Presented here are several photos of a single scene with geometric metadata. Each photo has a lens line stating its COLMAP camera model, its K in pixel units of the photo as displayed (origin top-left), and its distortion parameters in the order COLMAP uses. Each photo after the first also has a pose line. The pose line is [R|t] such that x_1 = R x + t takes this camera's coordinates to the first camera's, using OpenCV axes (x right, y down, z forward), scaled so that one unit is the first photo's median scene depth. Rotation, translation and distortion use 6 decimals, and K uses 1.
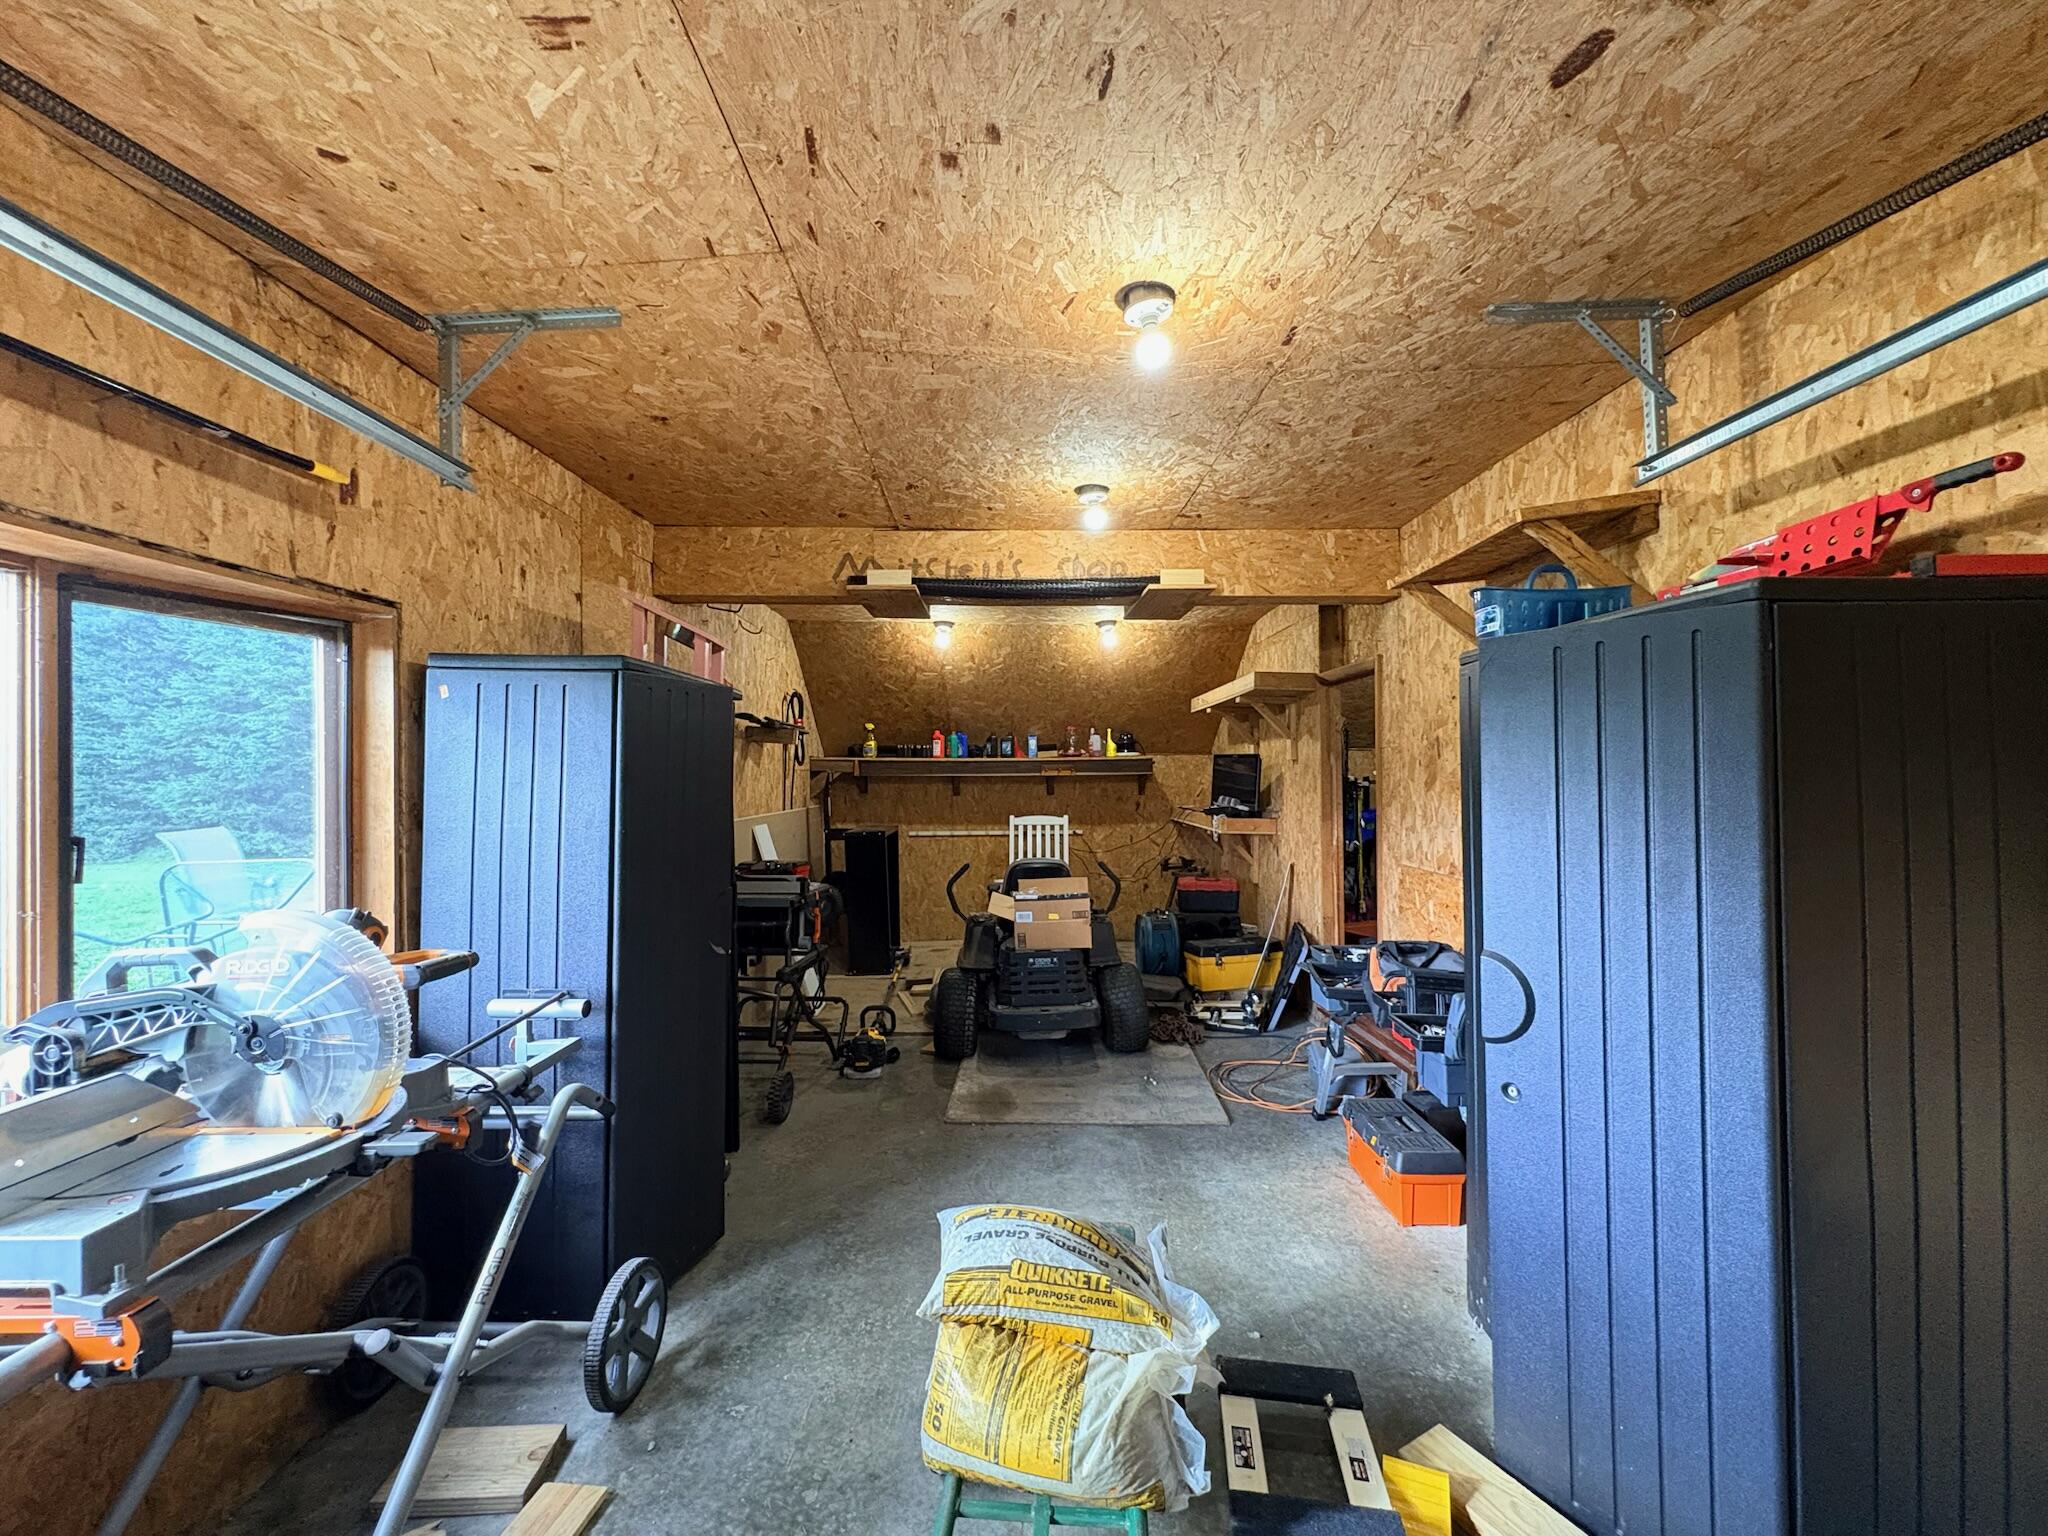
lens RADIAL K [[823.5, 0, 1025.2], [0, 823.5, 766.9], [0, 0, 1]] dist [0.001682, -0.000042]
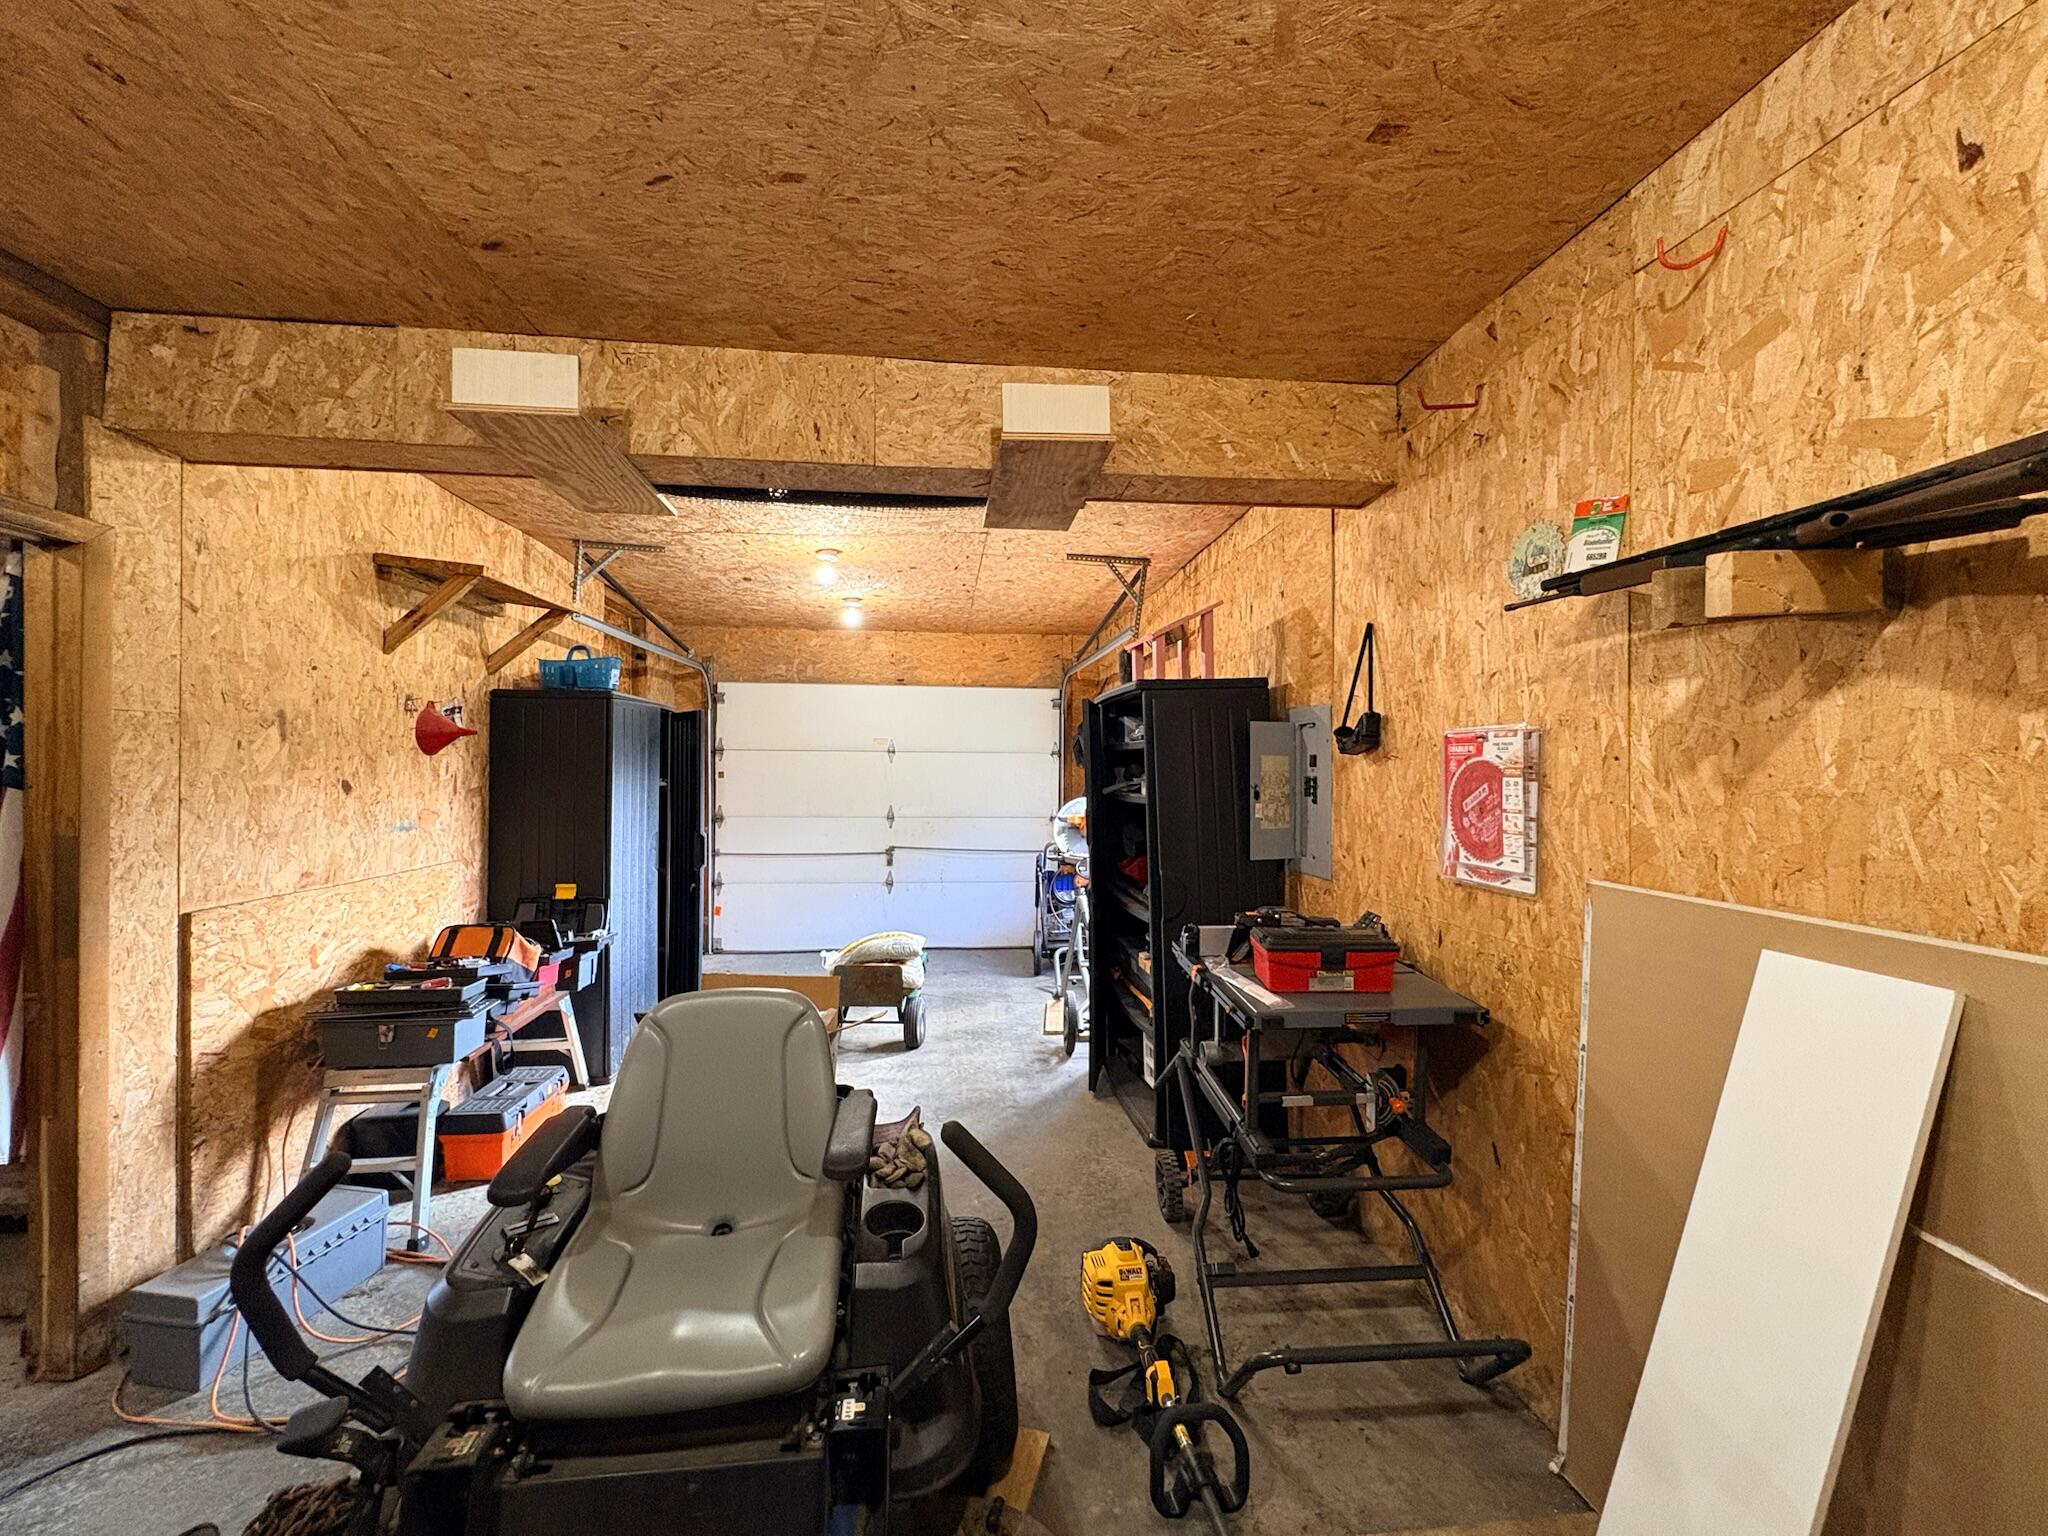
lens RADIAL K [[823.5, 0, 1021.1], [0, 823.5, 765.9], [0, 0, 1]] dist [0.001682, -0.000042]
pose [[-0.996774, -0.007999, -0.079861, -0.169404], [-0.007091, 0.999907, -0.011649, 0.045660], [0.079947, -0.011045, -0.996738, 3.021460]]
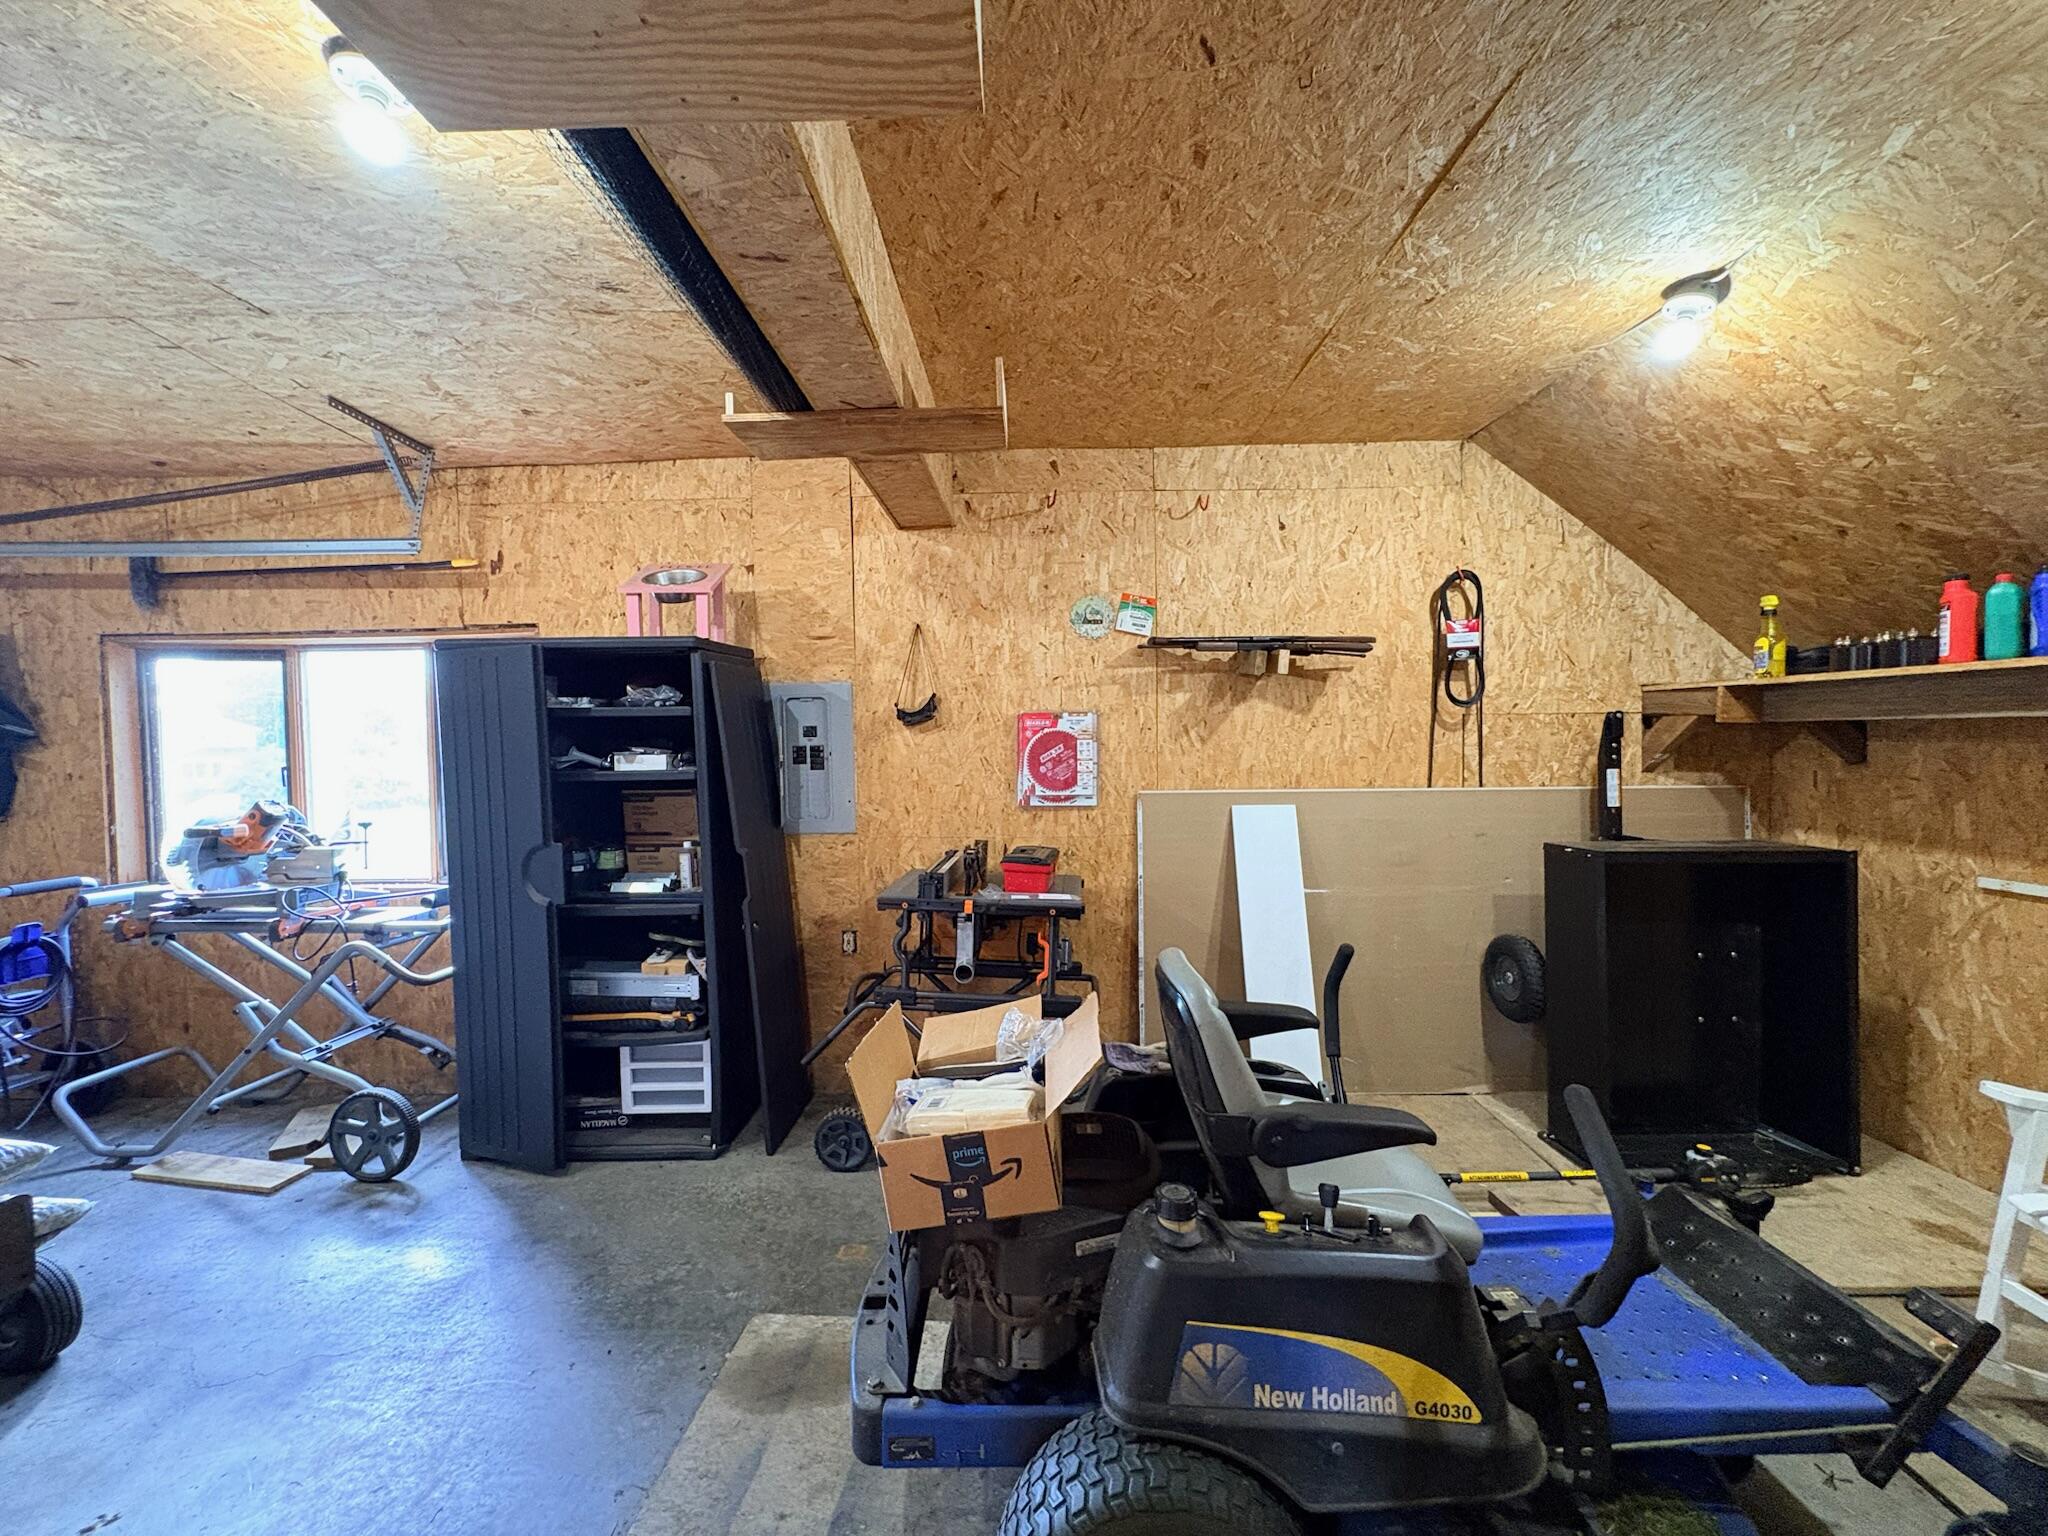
lens RADIAL K [[823.5, 0, 1023.9], [0, 823.5, 772.0], [0, 0, 1]] dist [0.001682, -0.000042]
pose [[-0.039224, 0.036662, -0.998558, 0.811610], [0.020218, 0.999151, 0.035889, 0.046491], [0.999026, -0.018782, -0.039932, 2.090238]]
